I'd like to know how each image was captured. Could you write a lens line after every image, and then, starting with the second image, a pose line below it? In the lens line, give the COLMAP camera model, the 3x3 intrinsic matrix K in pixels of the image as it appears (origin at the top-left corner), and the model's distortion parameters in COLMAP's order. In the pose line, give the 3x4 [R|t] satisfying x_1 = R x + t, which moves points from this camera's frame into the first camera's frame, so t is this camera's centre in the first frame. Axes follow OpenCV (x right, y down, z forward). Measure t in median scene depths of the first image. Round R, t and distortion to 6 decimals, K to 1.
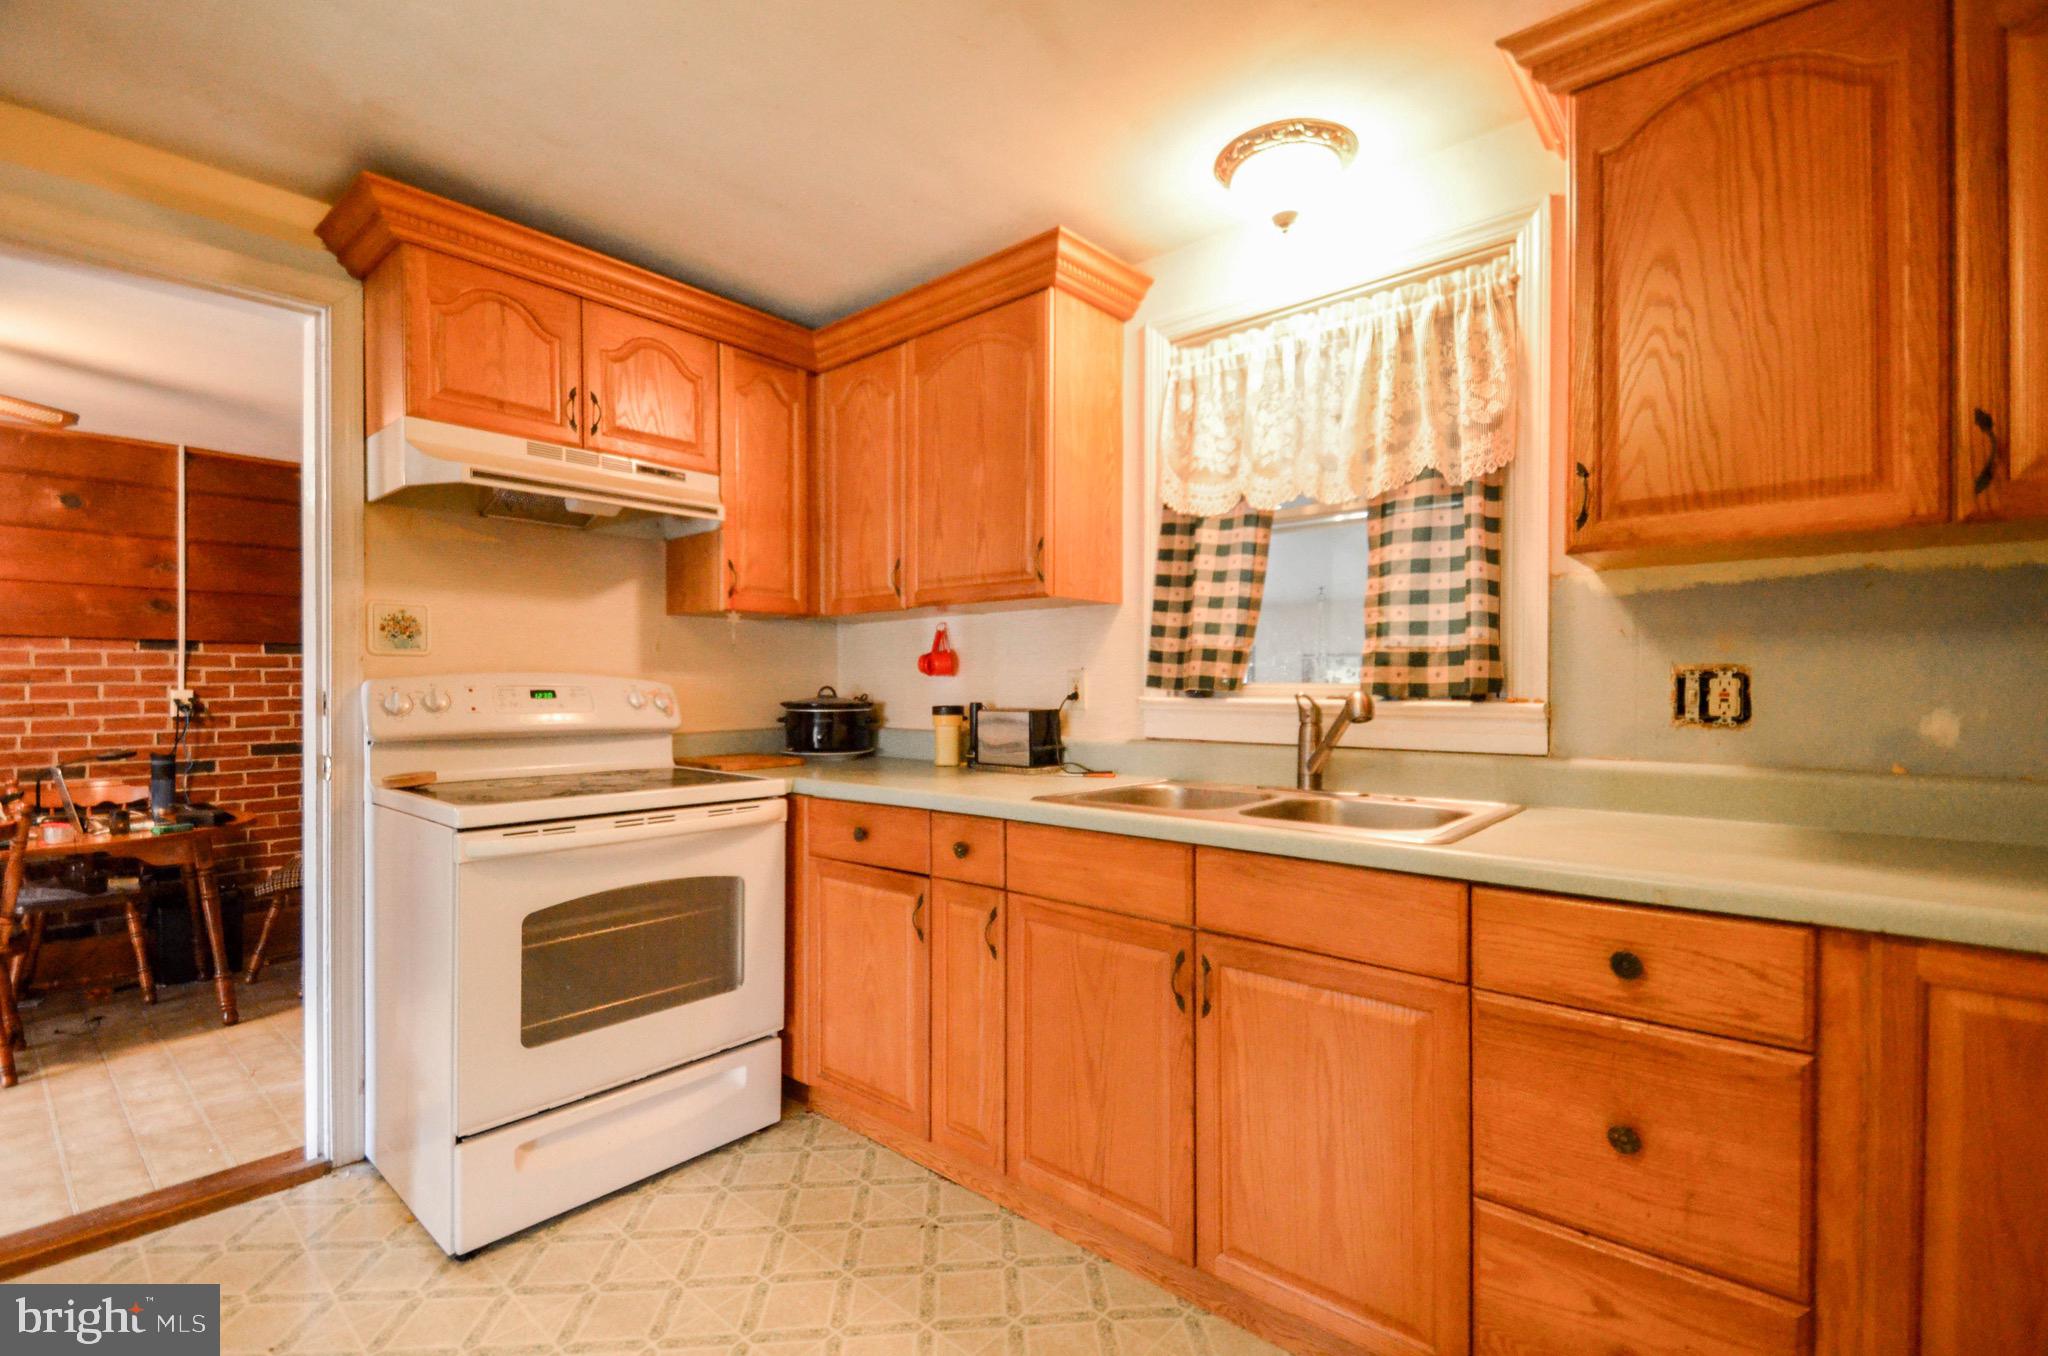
lens RADIAL K [[920.5, 0, 1008.9], [0, 920.5, 684.8], [0, 0, 1]] dist [0.027181, -0.014057]
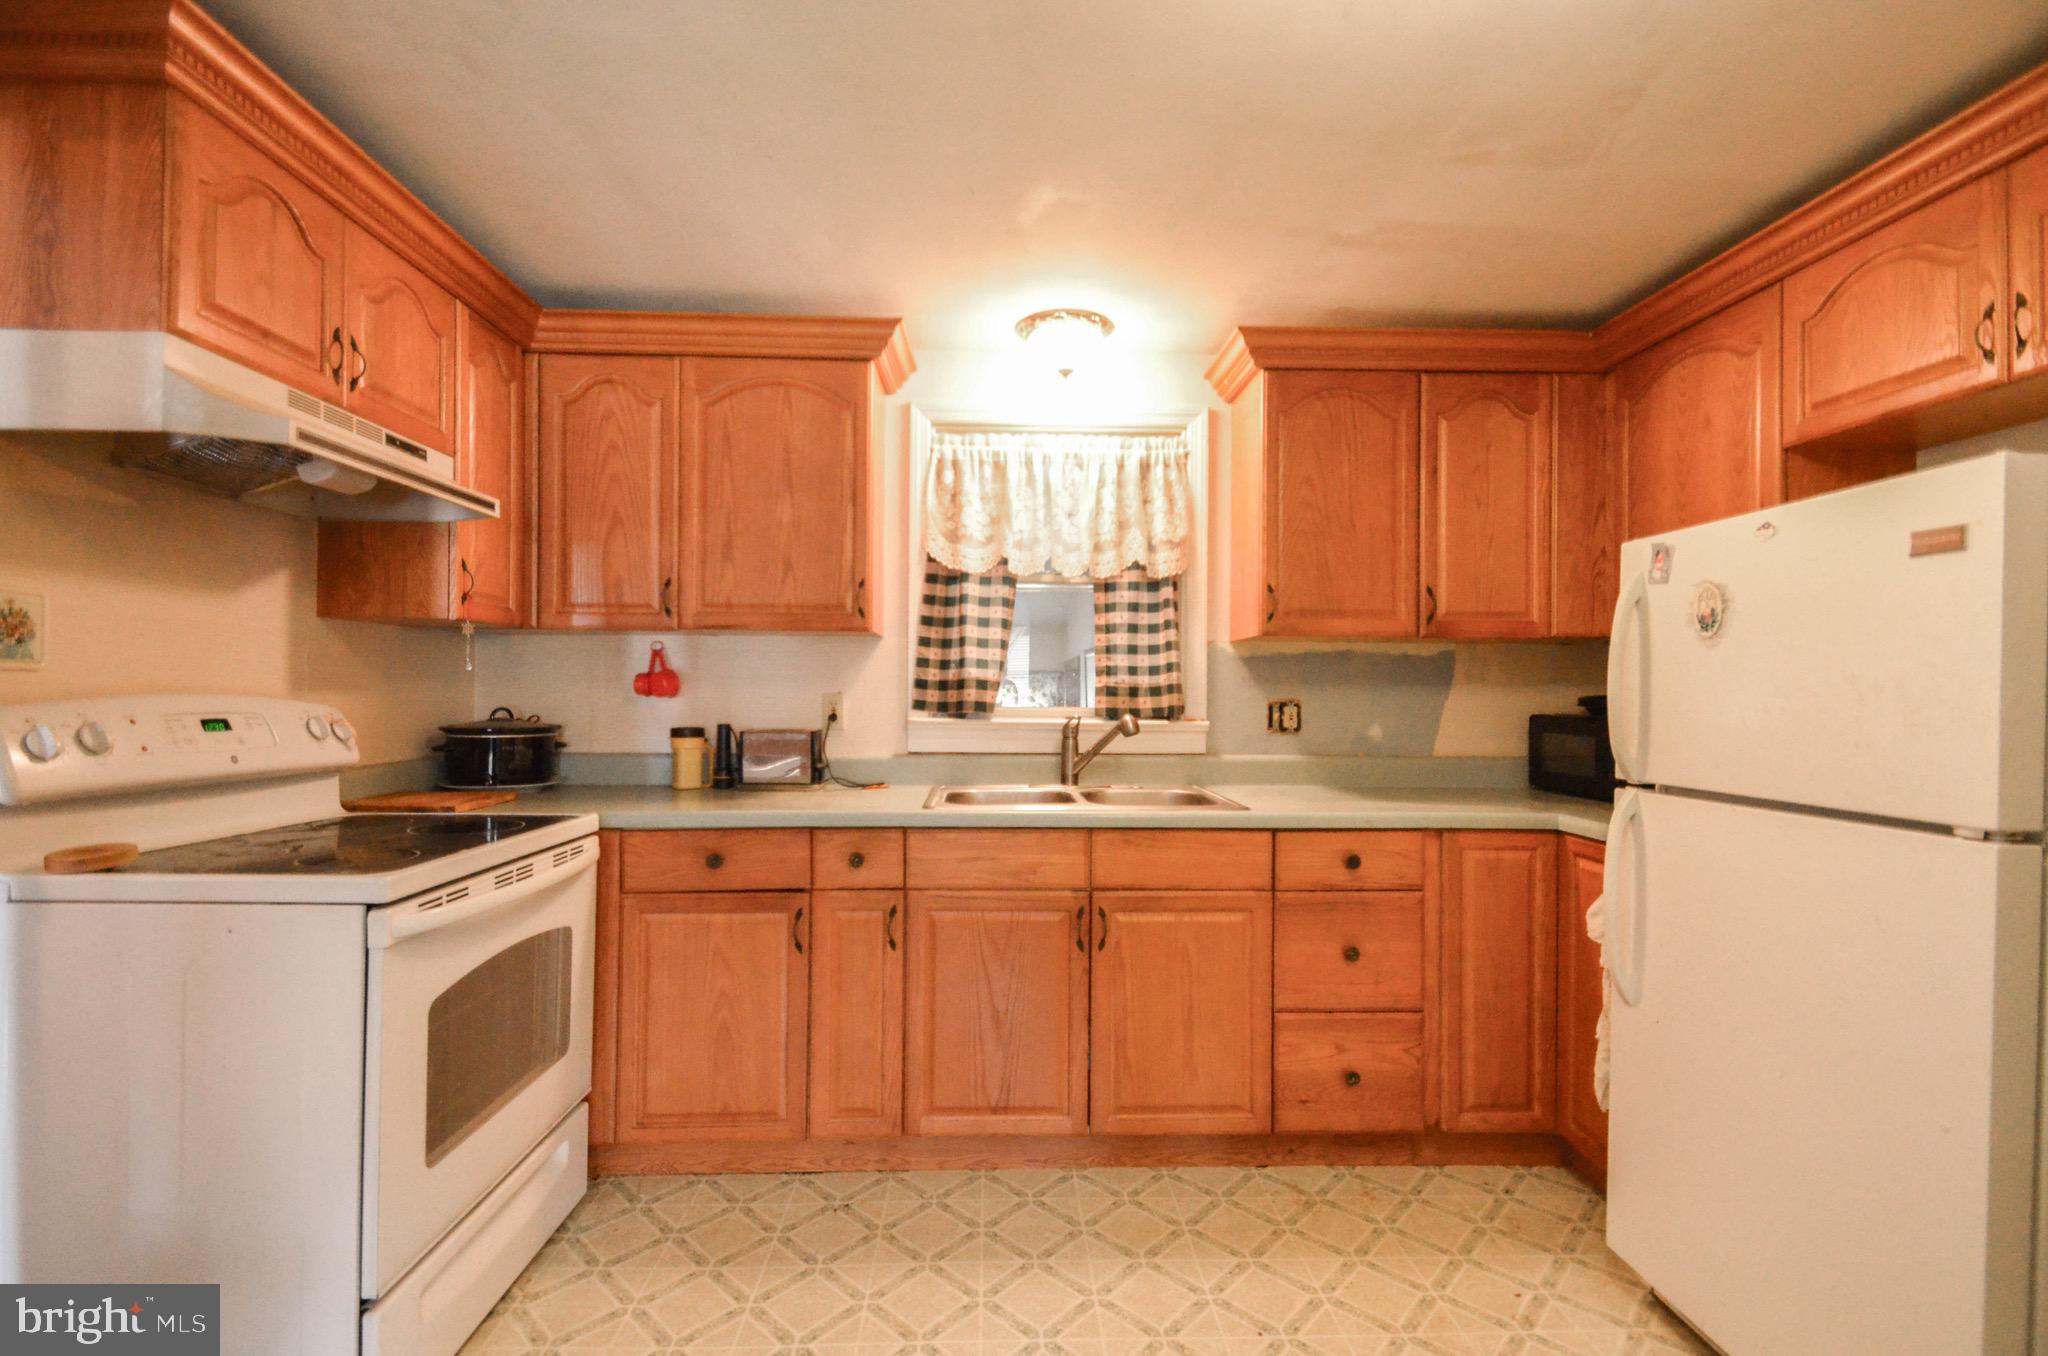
lens RADIAL K [[923.6, 0, 1024.0], [0, 923.6, 678.0], [0, 0, 1]] dist [0.024838, -0.013907]
pose [[0.722892, 0.016724, 0.690759, -0.647849], [-0.007943, 0.999842, -0.015895, -0.023104], [-0.690916, 0.006004, 0.722910, 0.049858]]
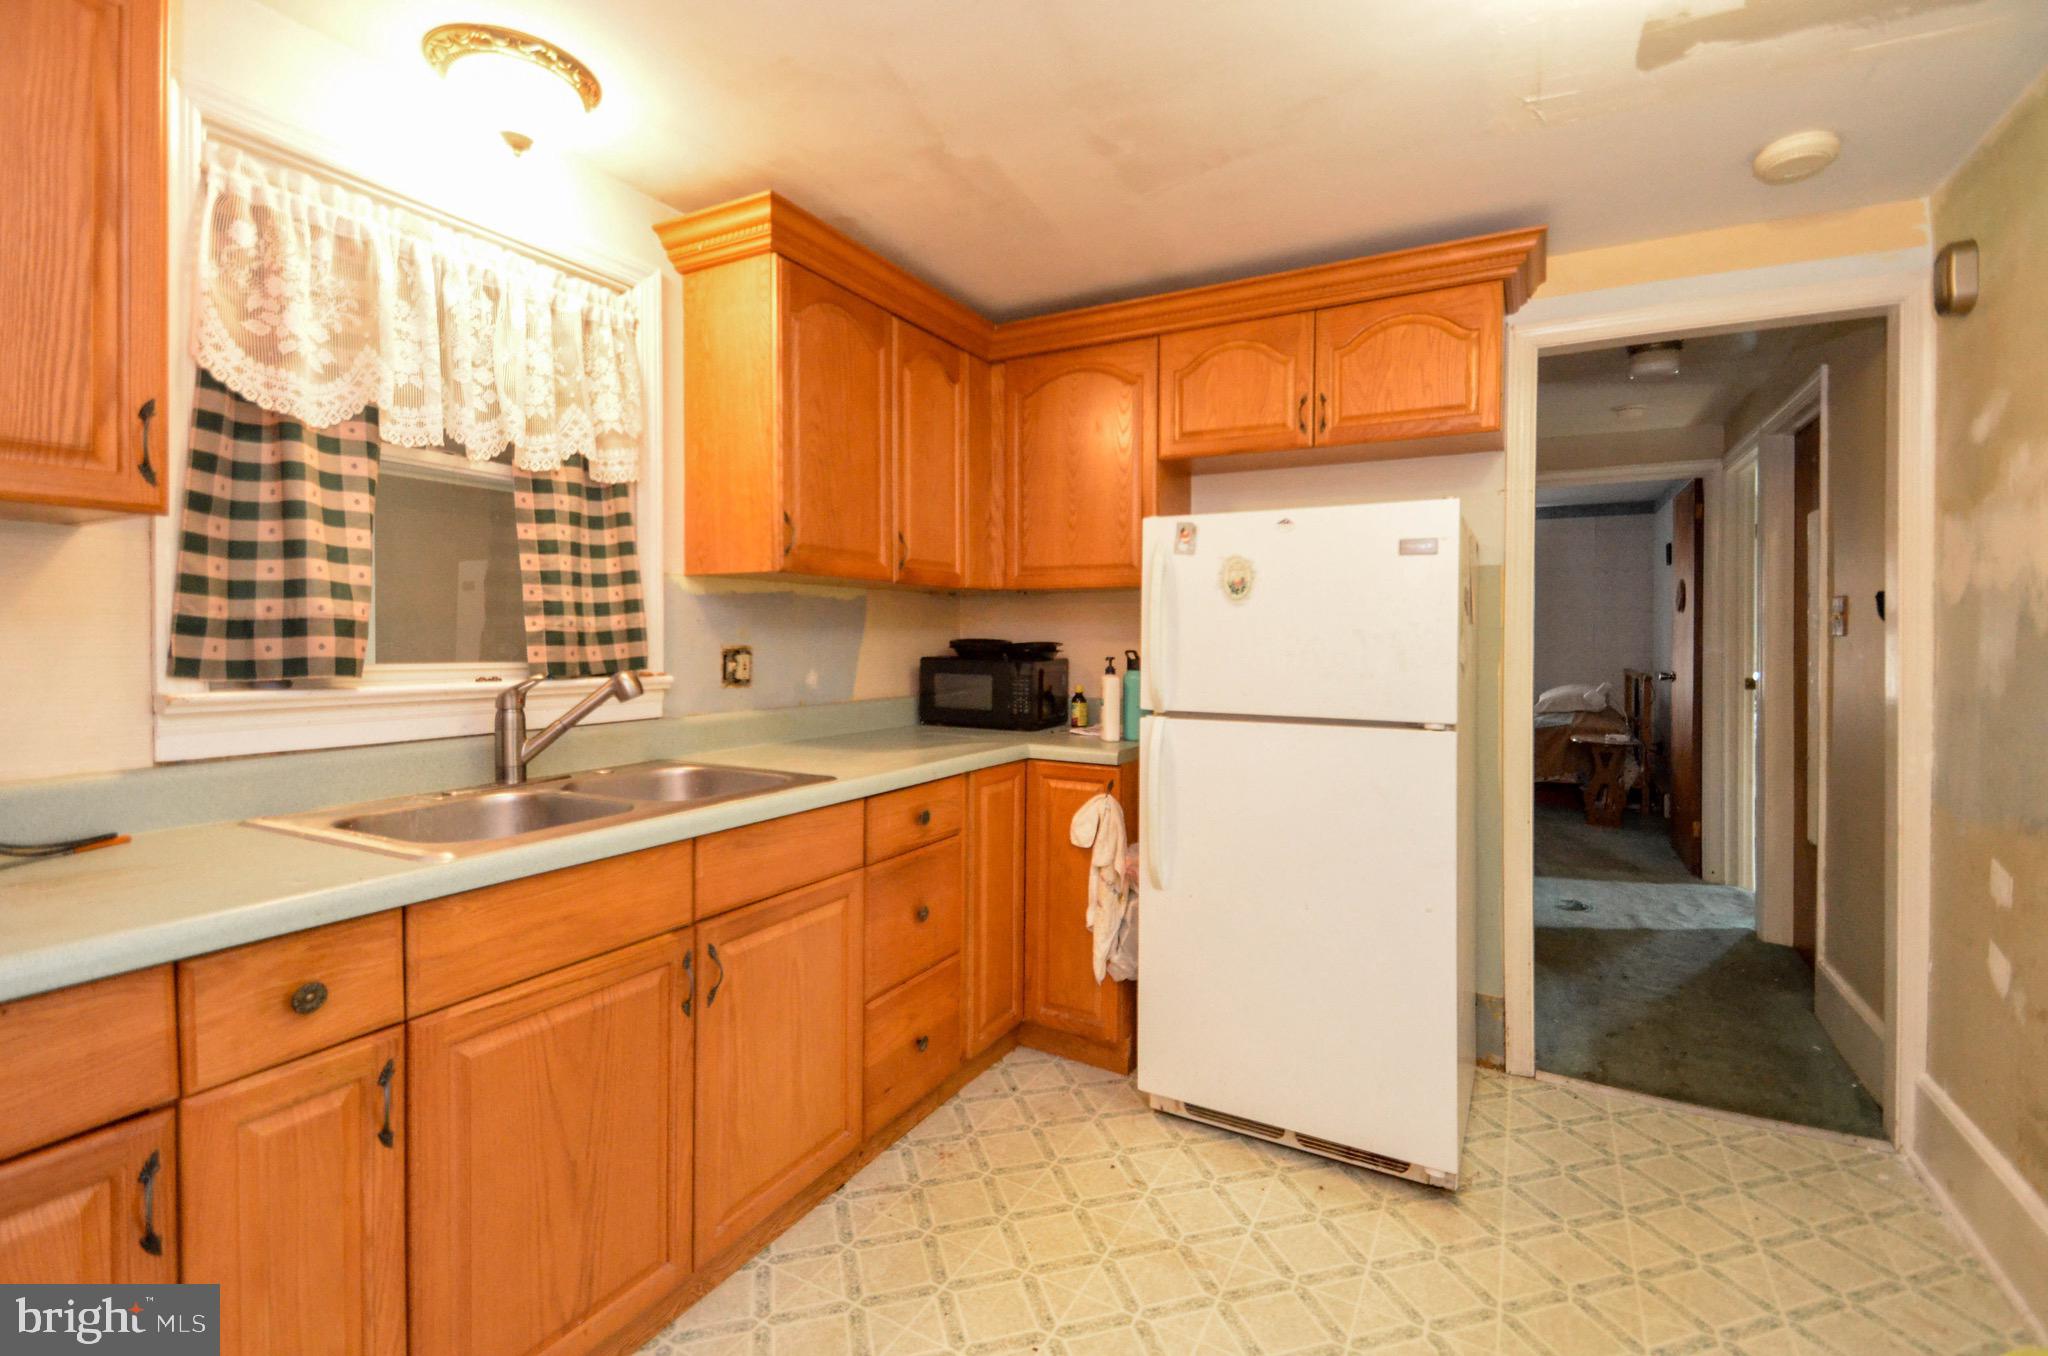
lens RADIAL K [[907.5, 0, 1034.0], [0, 907.5, 638.6], [0, 0, 1]] dist [0.024035, -0.012955]
pose [[-0.231776, -0.003528, 0.972763, -0.630580], [-0.005982, 0.999980, 0.002201, -0.030553], [-0.972751, -0.005309, -0.231792, 0.681488]]
